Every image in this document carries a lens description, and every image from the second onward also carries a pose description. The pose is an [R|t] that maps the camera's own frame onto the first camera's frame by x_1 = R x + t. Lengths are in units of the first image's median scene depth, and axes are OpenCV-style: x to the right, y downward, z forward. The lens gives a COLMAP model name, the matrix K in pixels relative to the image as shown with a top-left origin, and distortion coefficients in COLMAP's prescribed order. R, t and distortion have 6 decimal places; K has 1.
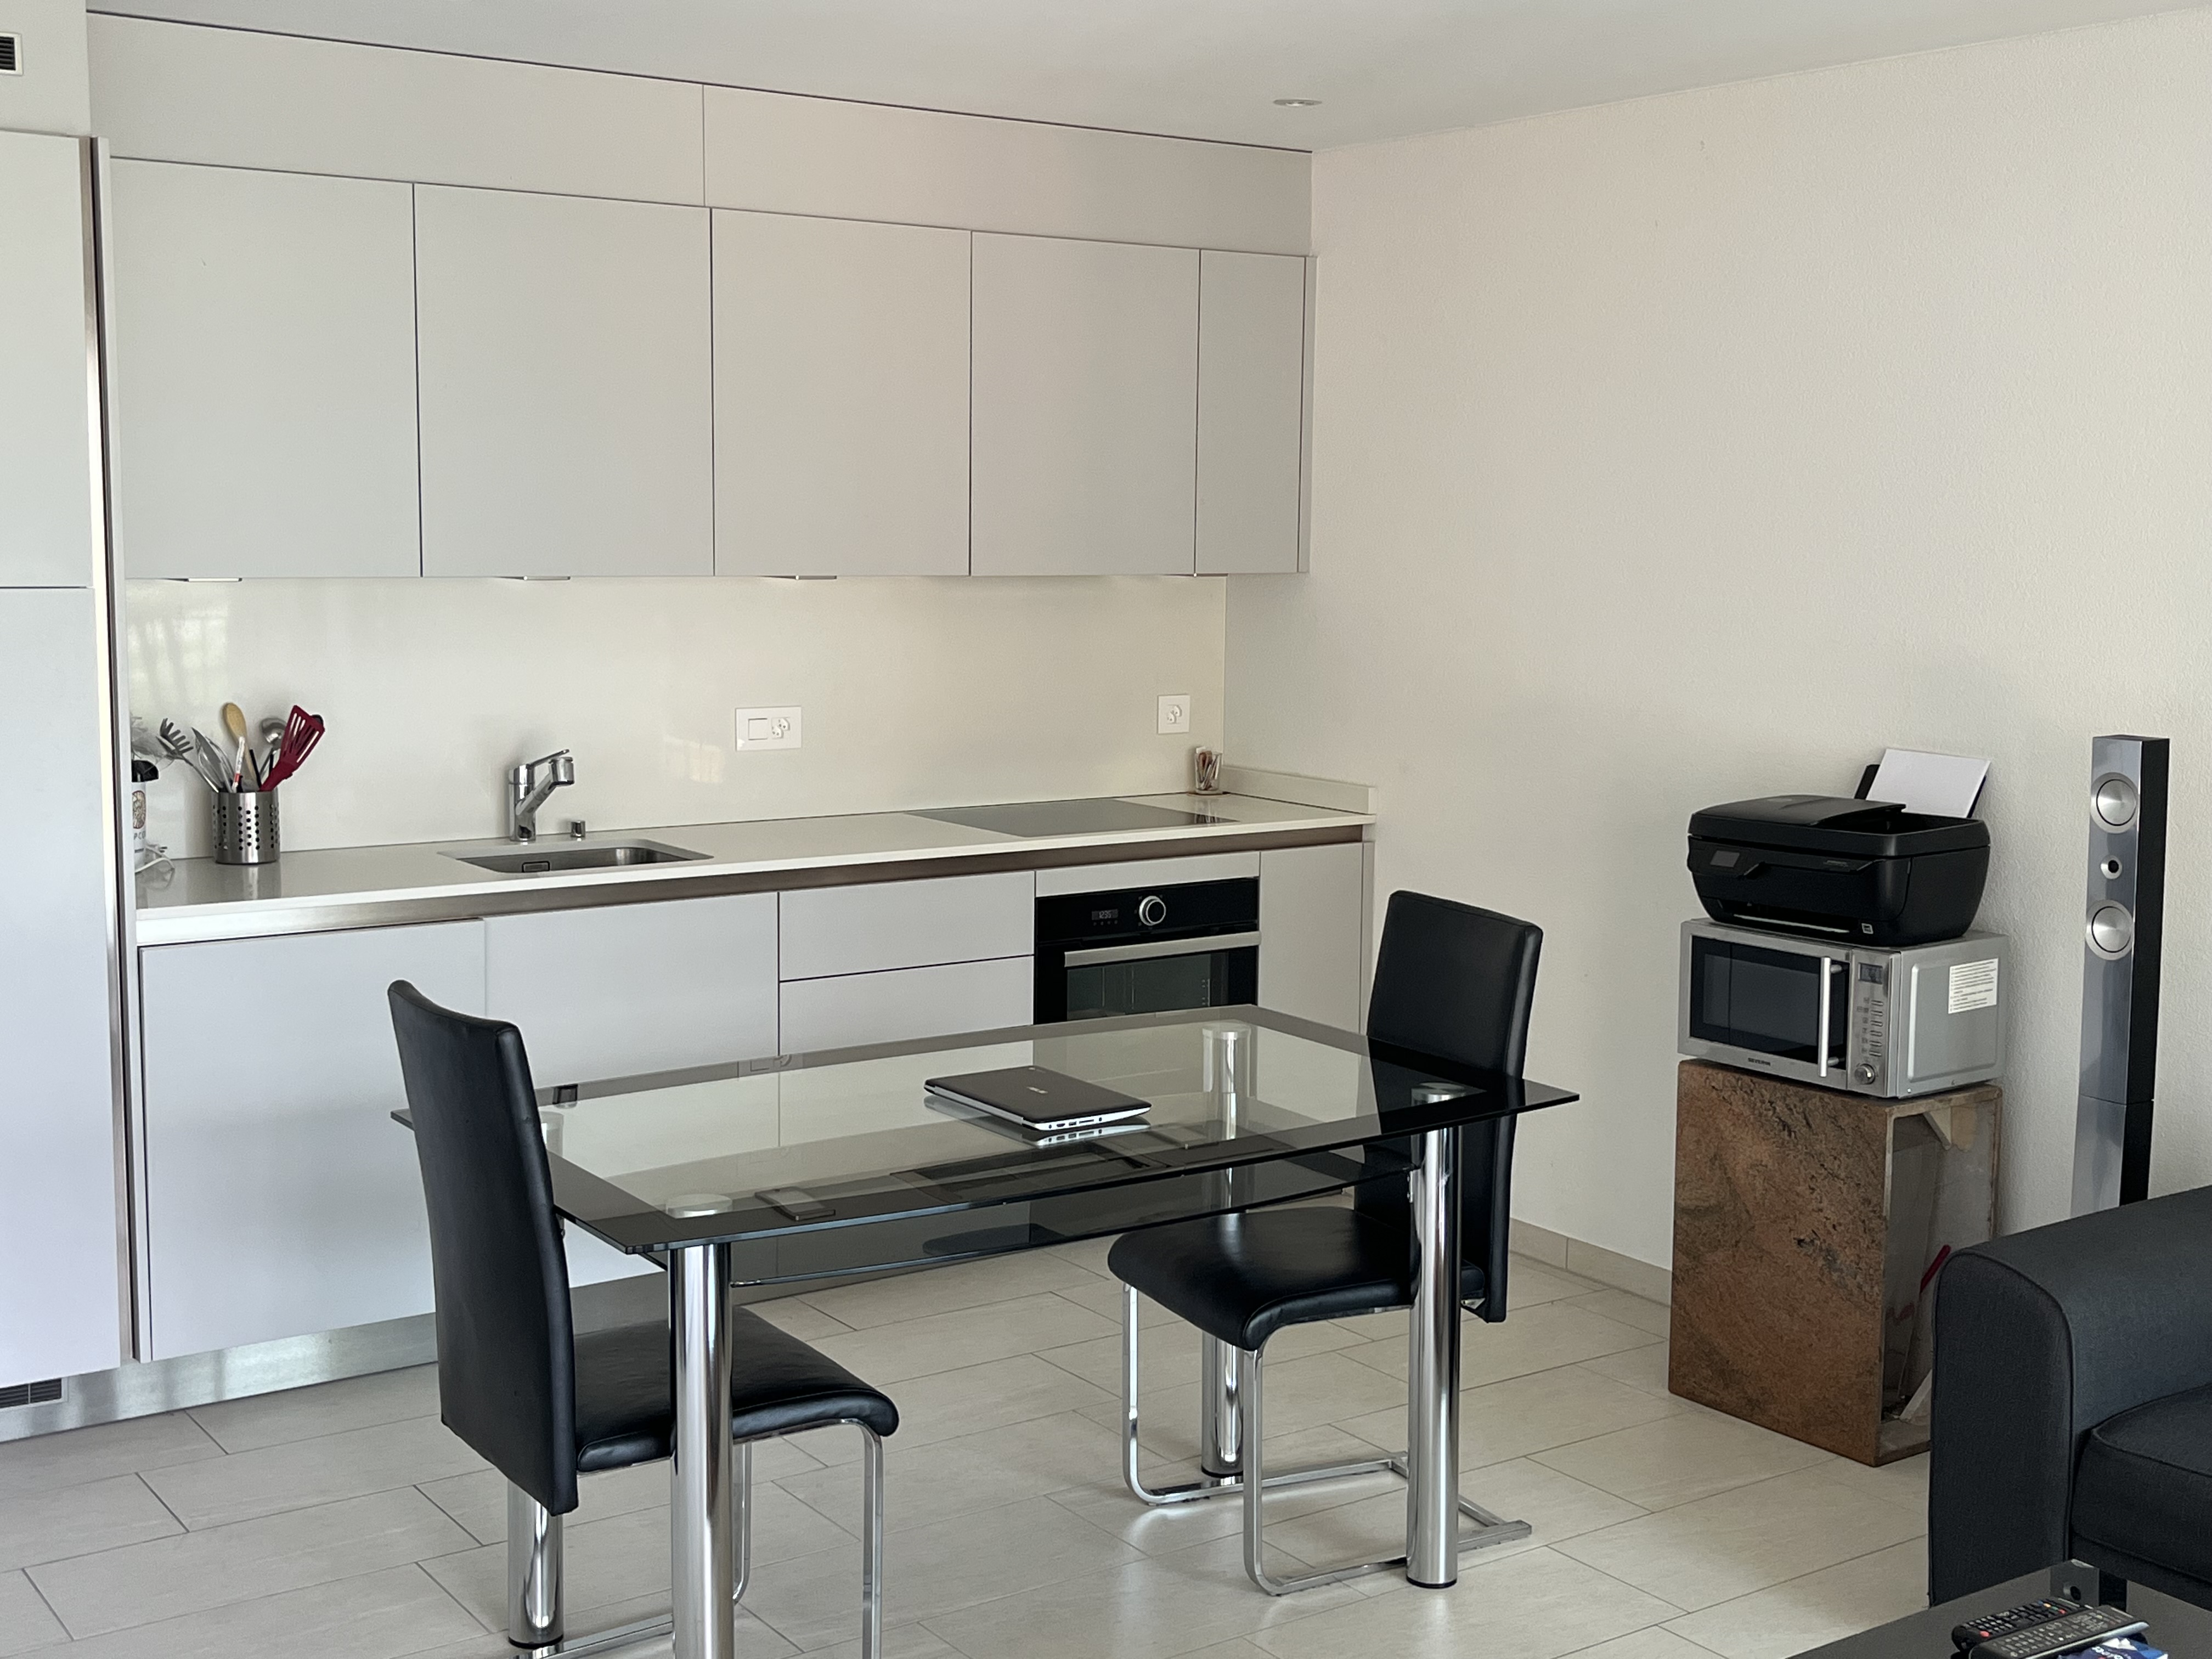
lens RADIAL K [[2650.1, 0, 1102.7], [0, 2650.1, 838.4], [0, 0, 1]] dist [0.071499, 0.000000]
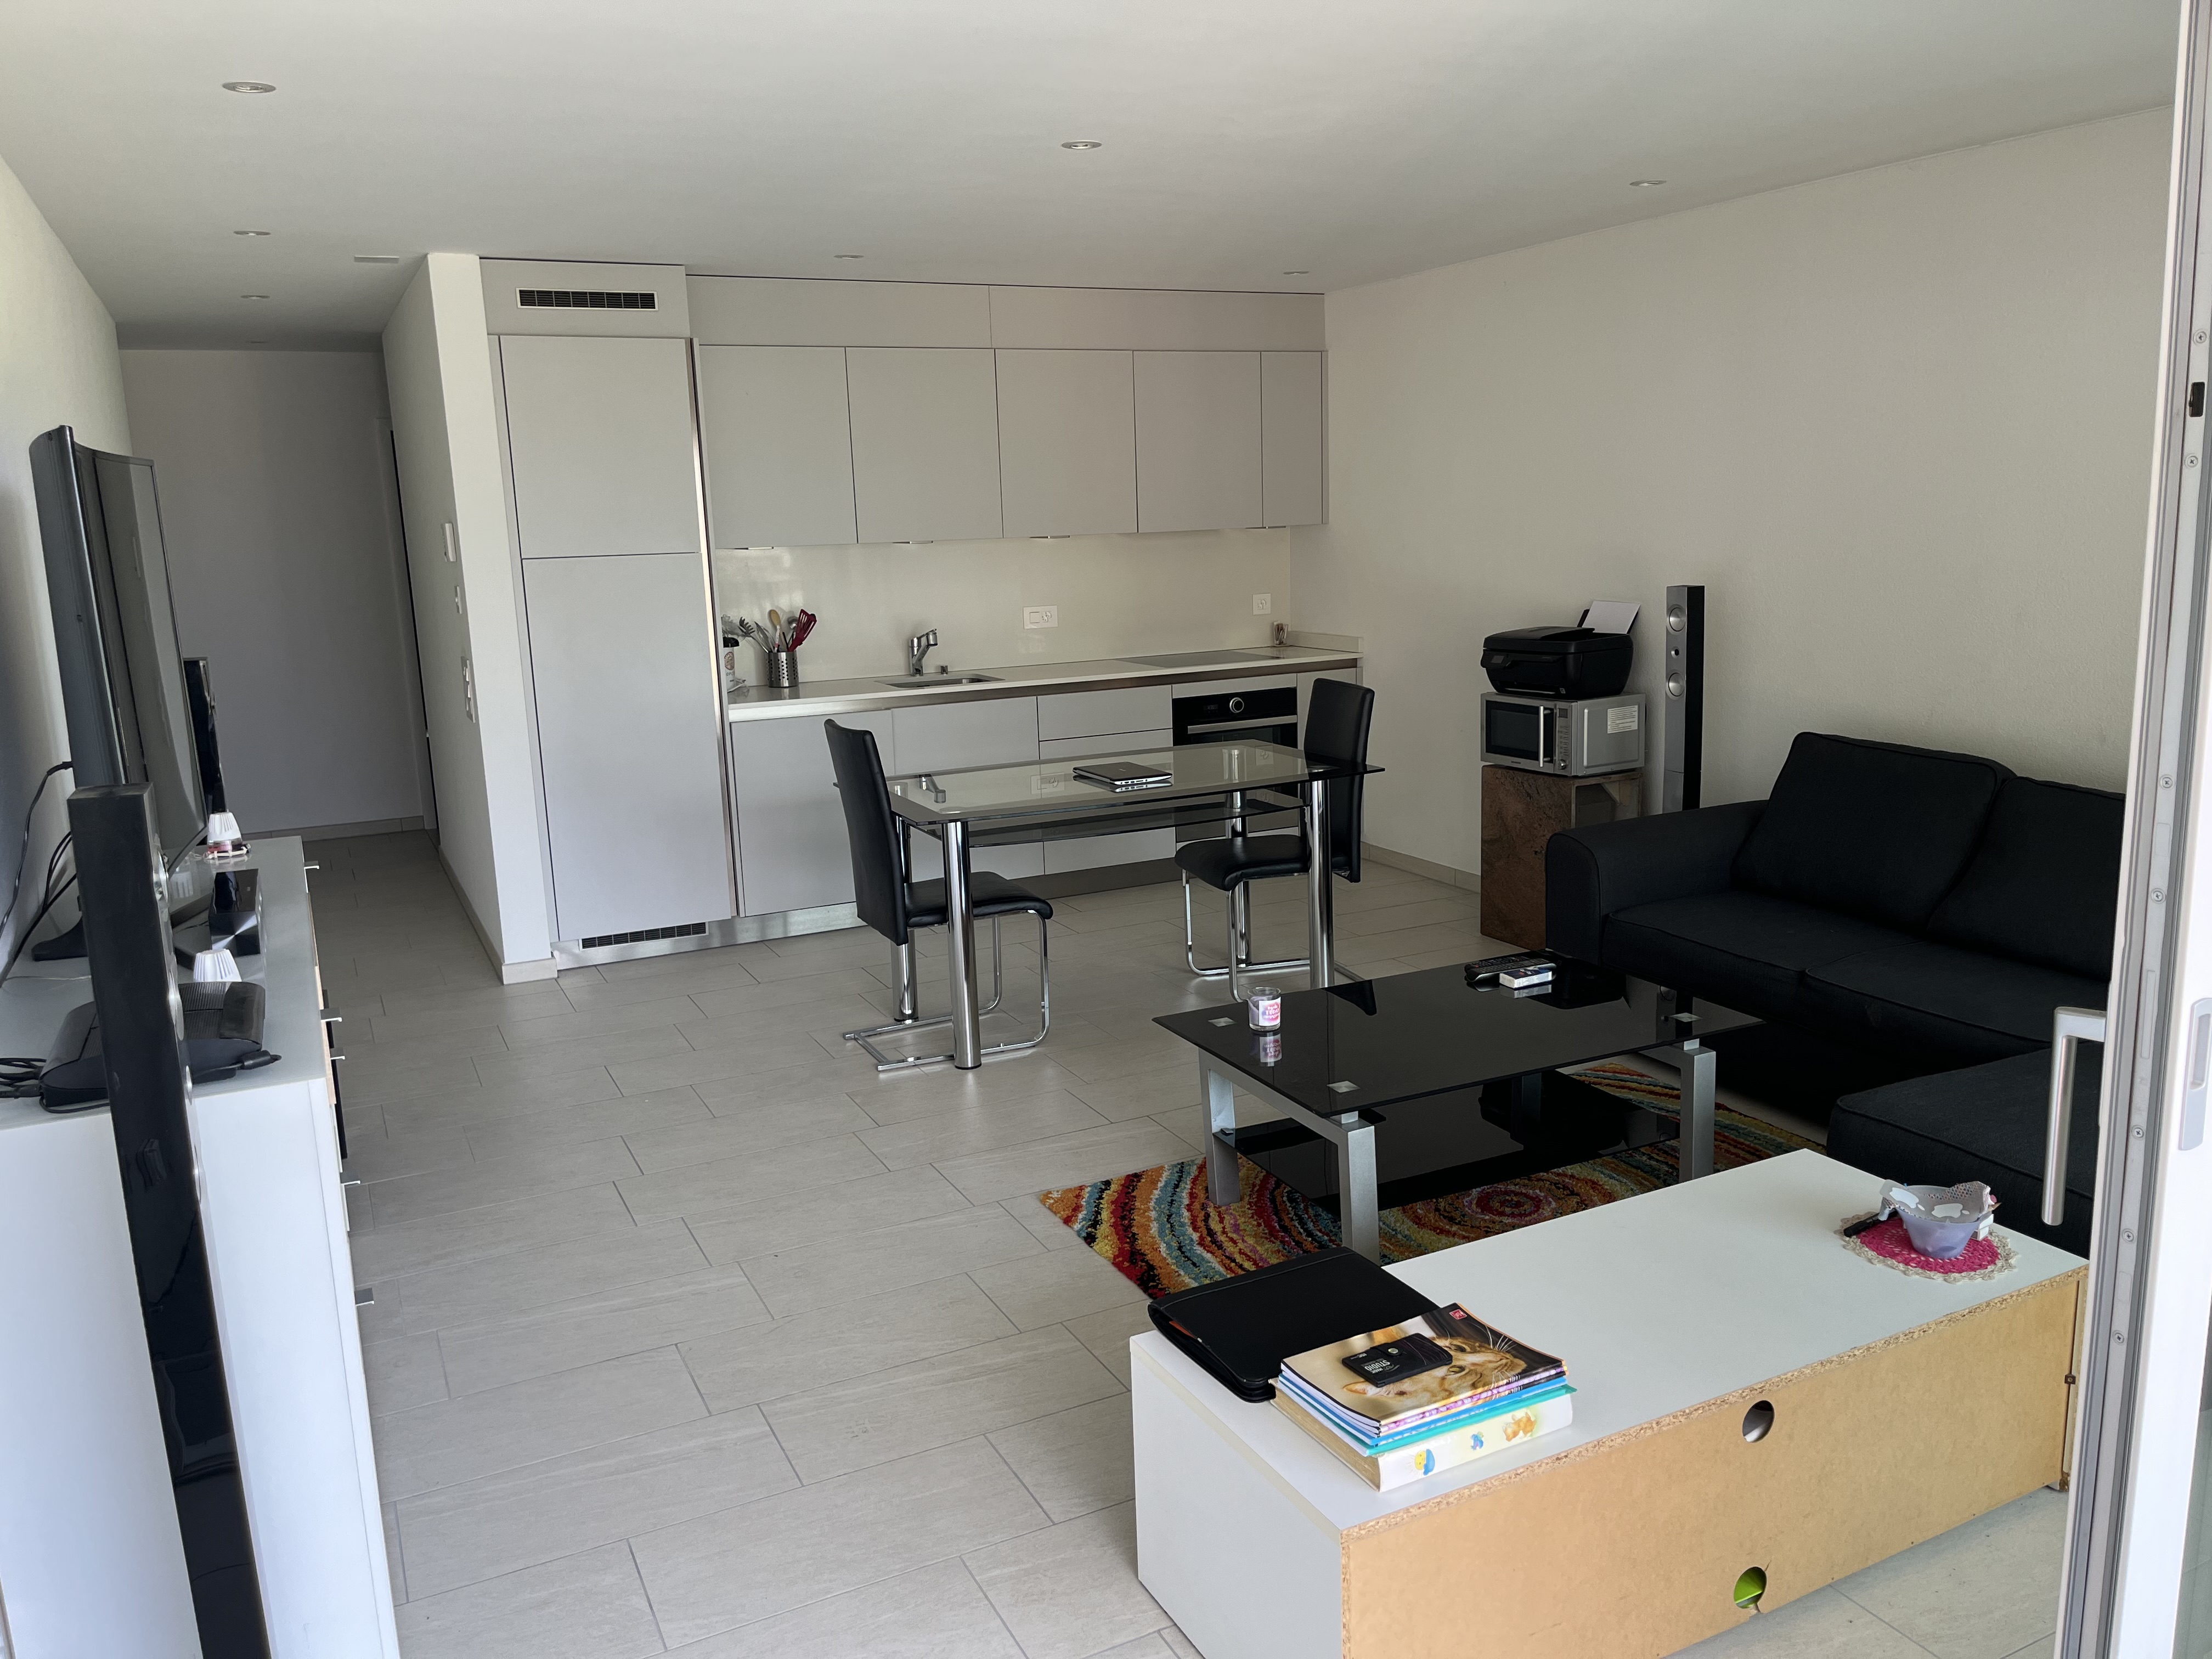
lens RADIAL K [[1665.2, 0, 1101.9], [0, 1665.2, 823.4], [0, 0, 1]] dist [0.103811, -0.003947]
pose [[0.987528, -0.014428, -0.156783, 0.134626], [0.024555, 0.997721, 0.062844, 0.042343], [0.155519, -0.065910, 0.985632, -0.264691]]
